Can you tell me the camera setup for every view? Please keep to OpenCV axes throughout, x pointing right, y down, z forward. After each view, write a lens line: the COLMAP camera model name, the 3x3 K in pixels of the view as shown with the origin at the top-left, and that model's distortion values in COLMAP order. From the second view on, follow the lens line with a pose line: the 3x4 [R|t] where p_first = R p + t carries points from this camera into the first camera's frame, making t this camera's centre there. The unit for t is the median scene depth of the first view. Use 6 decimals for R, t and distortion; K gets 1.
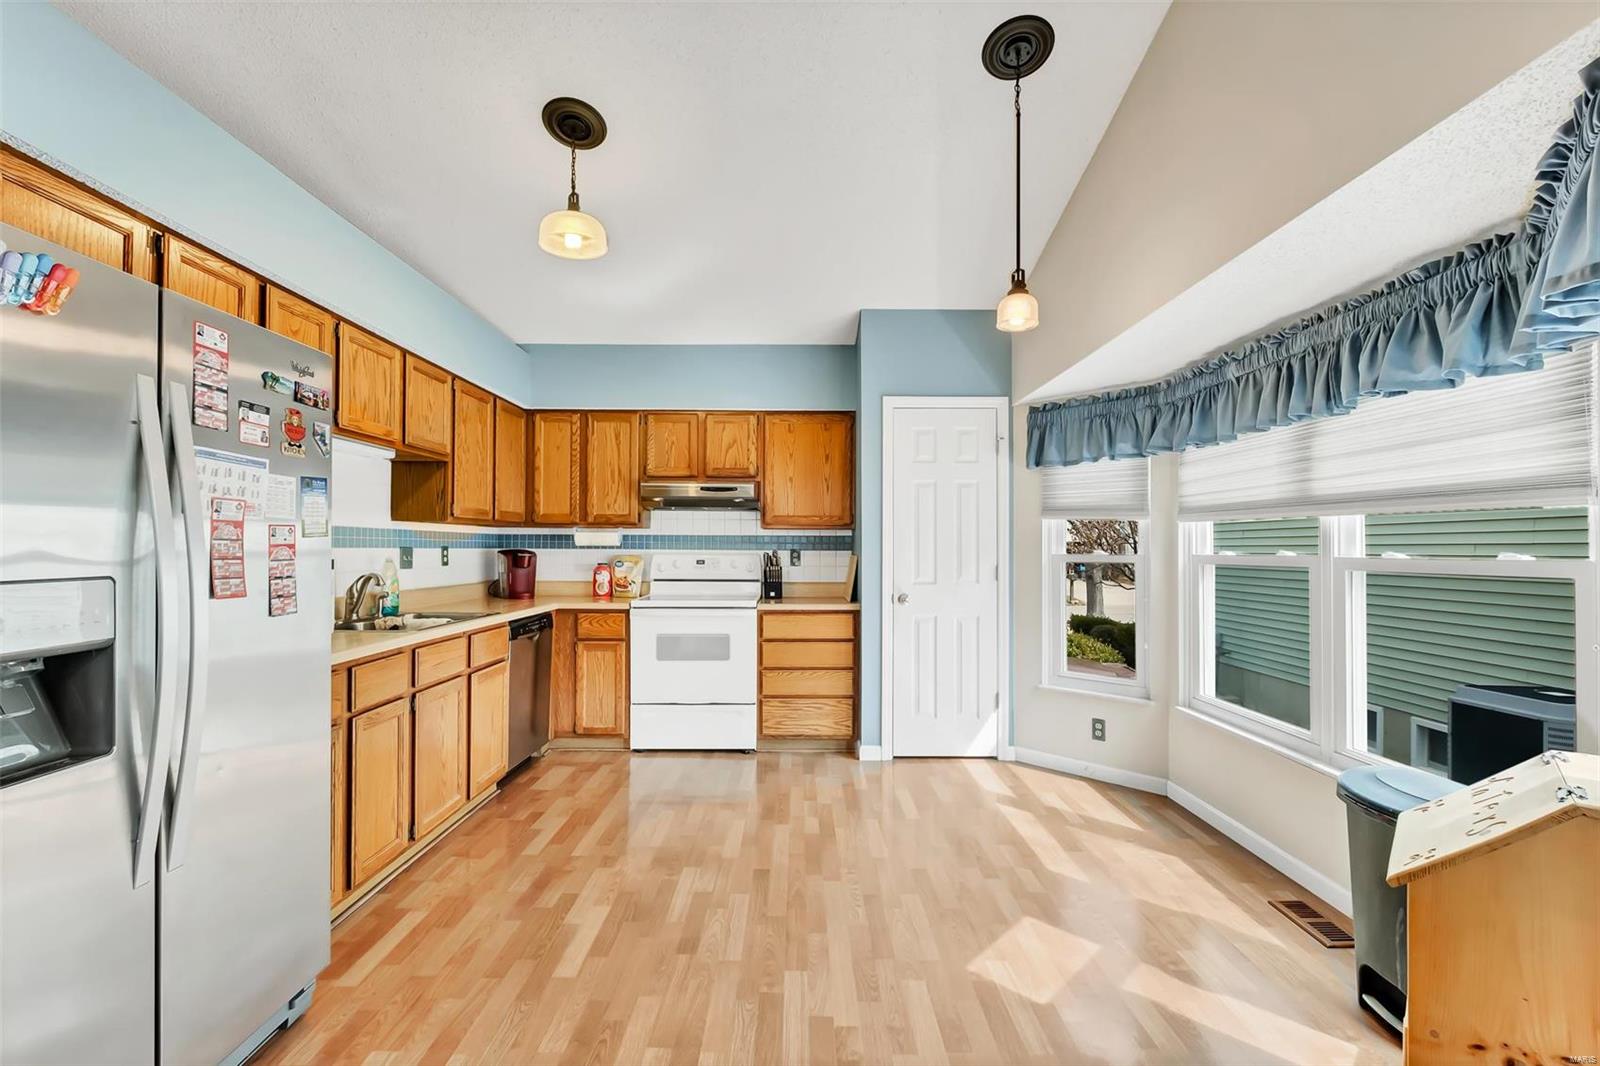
lens RADIAL K [[709.9, 0, 804.8], [0, 709.9, 541.3], [0, 0, 1]] dist [-0.007720, -0.000661]
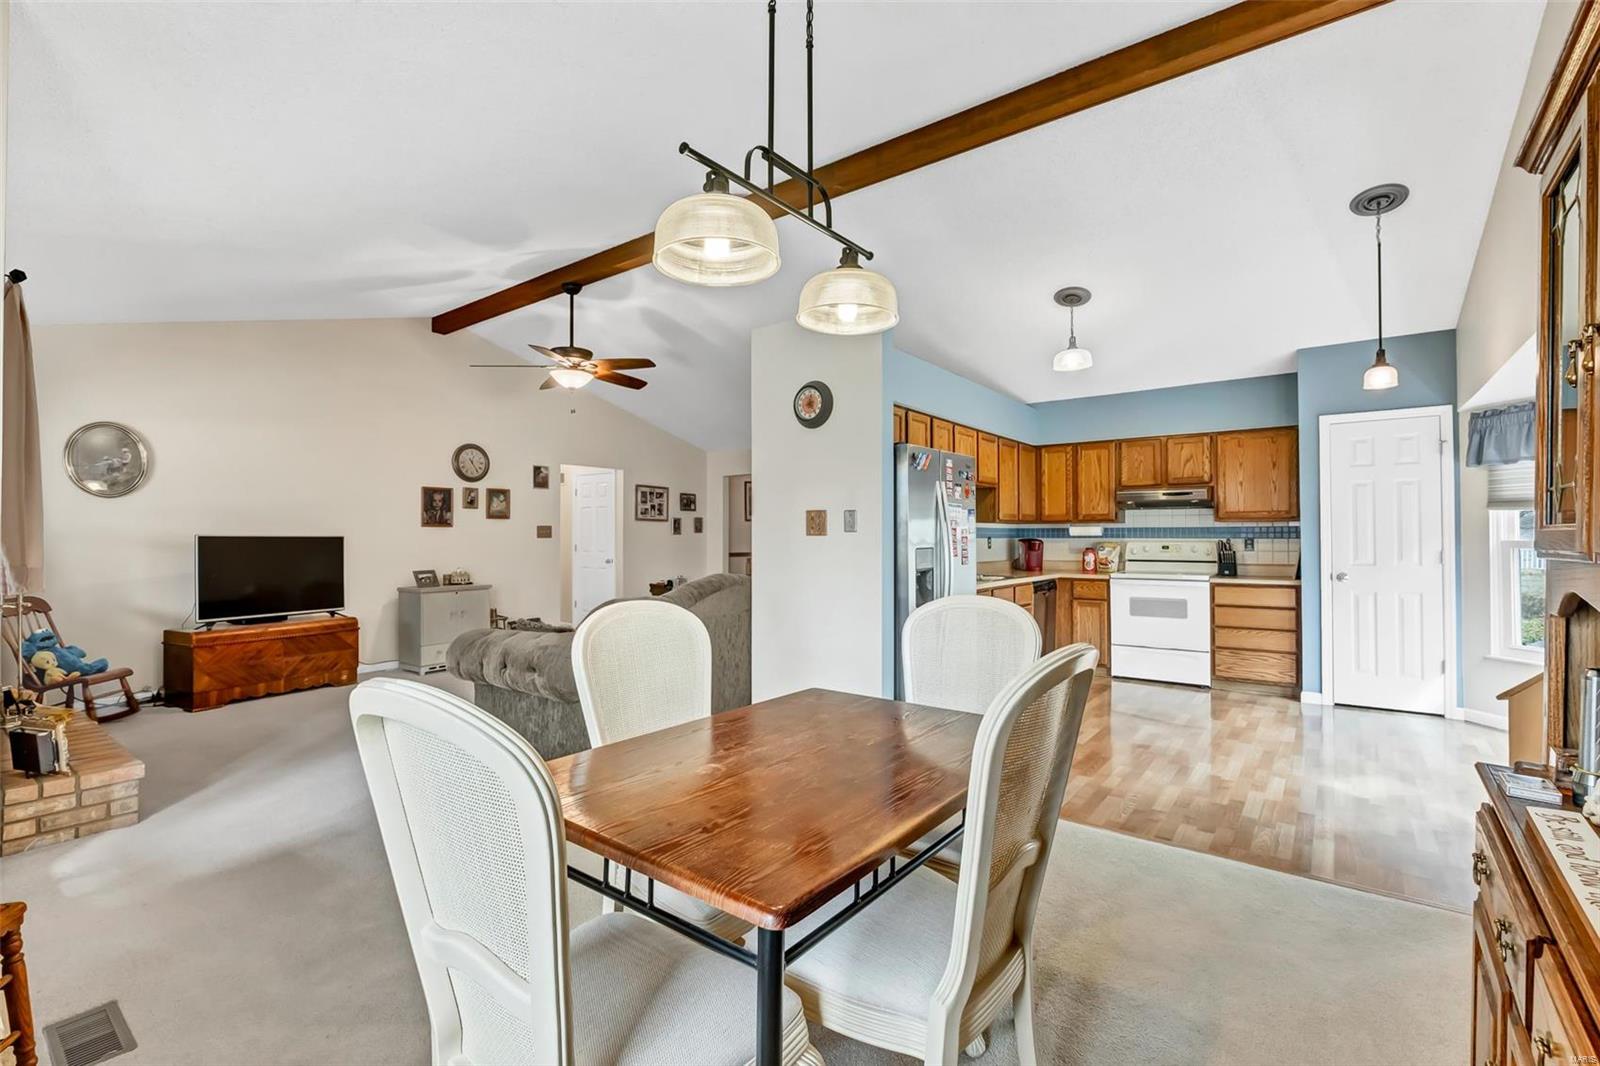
lens RADIAL K [[709.9, 0, 793.9], [0, 709.9, 528.5], [0, 0, 1]] dist [-0.007720, -0.000661]
pose [[0.789329, -0.012175, -0.613850, 0.171853], [0.010459, 0.999925, -0.006383, -0.007506], [0.613882, -0.001382, 0.789397, -0.692793]]
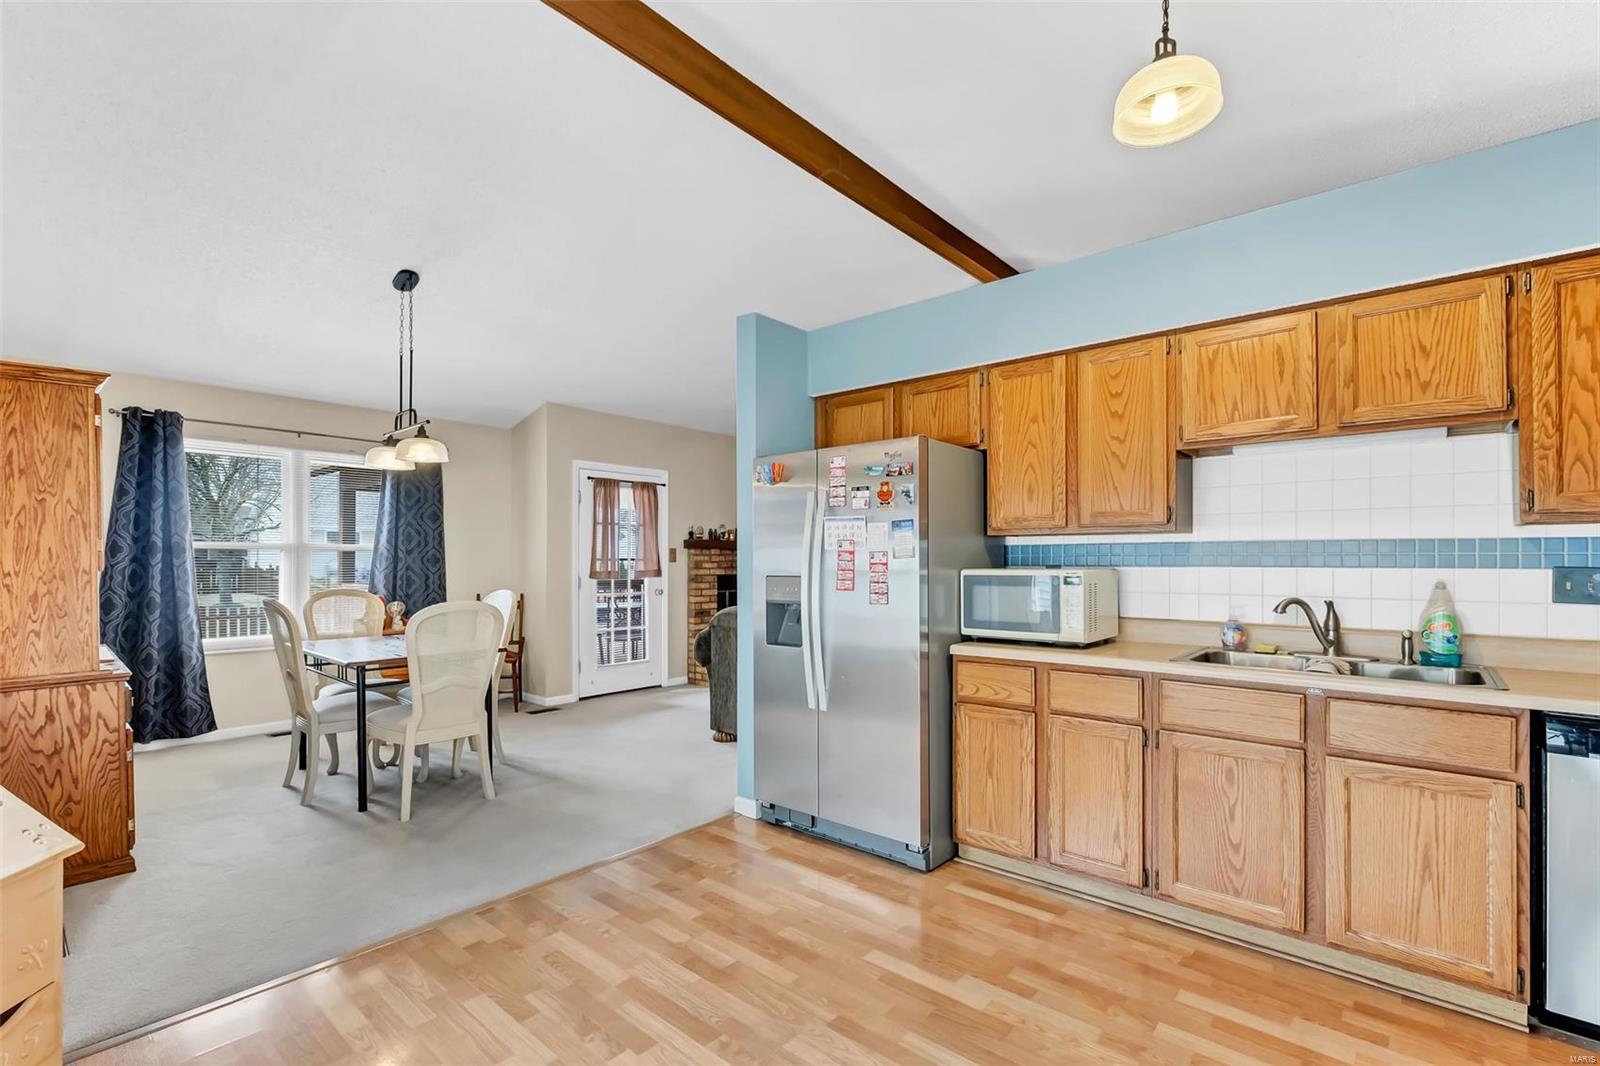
lens RADIAL K [[709.9, 0, 794.3], [0, 709.9, 561.2], [0, 0, 1]] dist [-0.007720, -0.000661]
pose [[-0.660119, -0.004826, -0.751145, 0.339169], [0.002171, 0.999963, -0.008332, 0.006786], [0.751158, -0.007130, -0.660084, 0.982107]]
